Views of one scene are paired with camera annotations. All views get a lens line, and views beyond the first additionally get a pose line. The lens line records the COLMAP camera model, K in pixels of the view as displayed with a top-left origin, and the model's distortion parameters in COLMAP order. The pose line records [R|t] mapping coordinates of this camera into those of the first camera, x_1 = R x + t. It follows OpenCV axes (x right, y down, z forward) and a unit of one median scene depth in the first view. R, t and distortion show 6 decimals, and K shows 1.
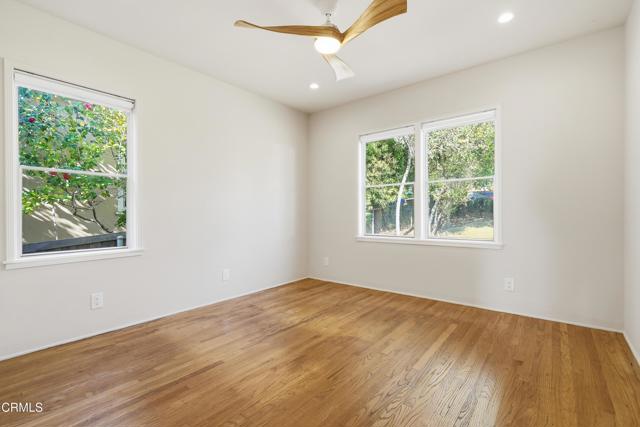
lens RADIAL K [[295.3, 0, 319.4], [0, 295.3, 213.8], [0, 0, 1]] dist [-0.004787, 0.004364]
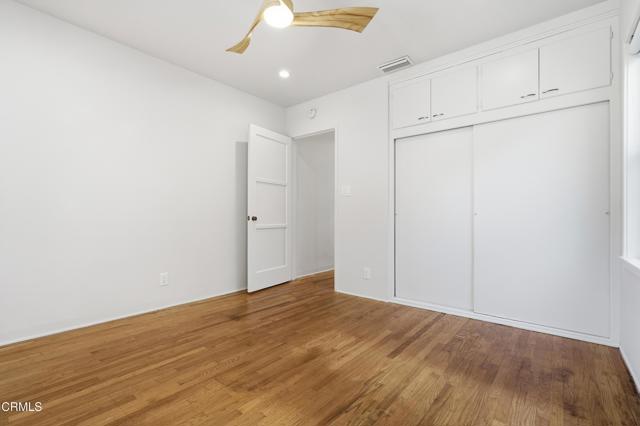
lens RADIAL K [[295.3, 0, 320.5], [0, 295.3, 214.5], [0, 0, 1]] dist [-0.004787, 0.004364]
pose [[-0.999908, 0.001005, 0.013558, -0.110810], [0.000983, 0.999998, -0.001640, 0.027320], [-0.013559, -0.001627, -0.999907, 1.918782]]
